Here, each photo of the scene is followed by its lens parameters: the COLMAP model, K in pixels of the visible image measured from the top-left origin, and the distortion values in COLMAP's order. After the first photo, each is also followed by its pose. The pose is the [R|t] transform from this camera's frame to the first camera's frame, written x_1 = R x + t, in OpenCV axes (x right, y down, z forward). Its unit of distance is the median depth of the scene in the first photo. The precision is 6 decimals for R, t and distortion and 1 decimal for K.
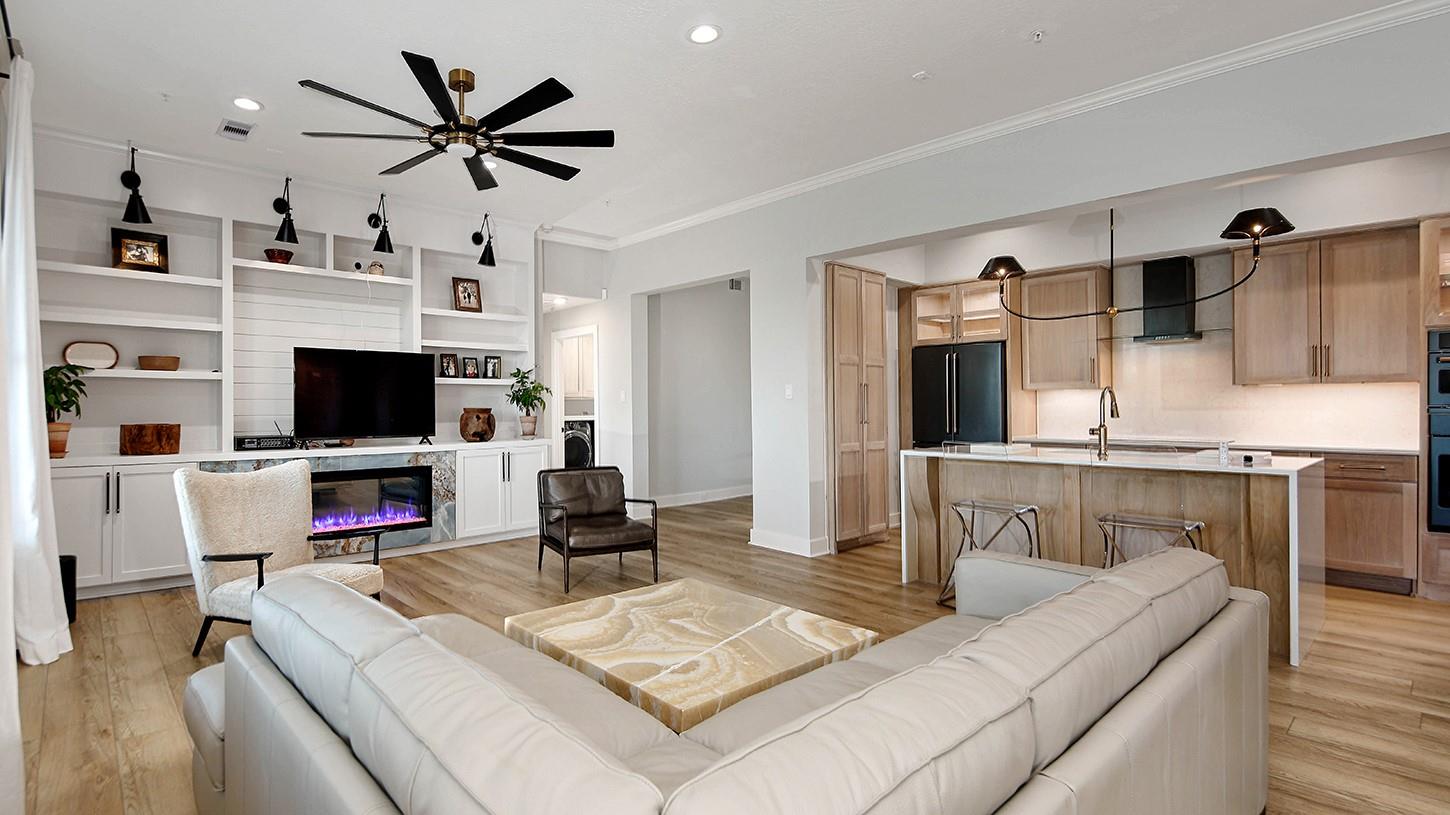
lens RADIAL K [[825.9, 0, 725.0], [0, 825.9, 407.5], [0, 0, 1]] dist [0.000036, 0.000959]
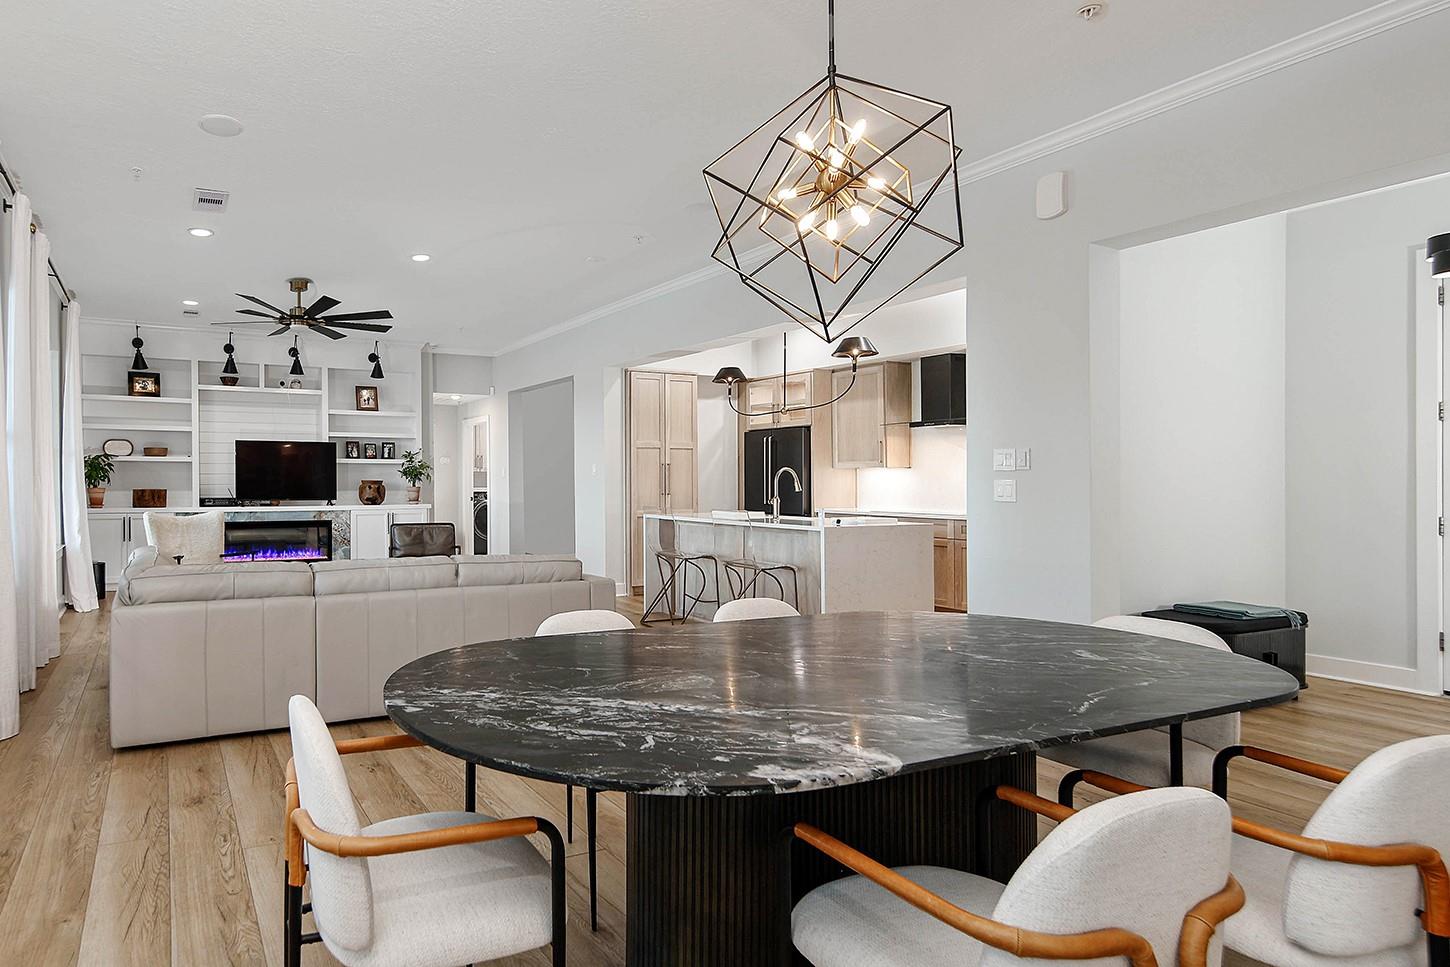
lens RADIAL K [[1060.1, 0, 700.8], [0, 1060.1, 497.8], [0, 0, 1]] dist [0.004013, -0.001367]
pose [[0.975161, 0.009454, -0.221297, 0.698498], [-0.005936, 0.999845, 0.016561, -0.003437], [0.221419, -0.014836, 0.975066, -0.678017]]
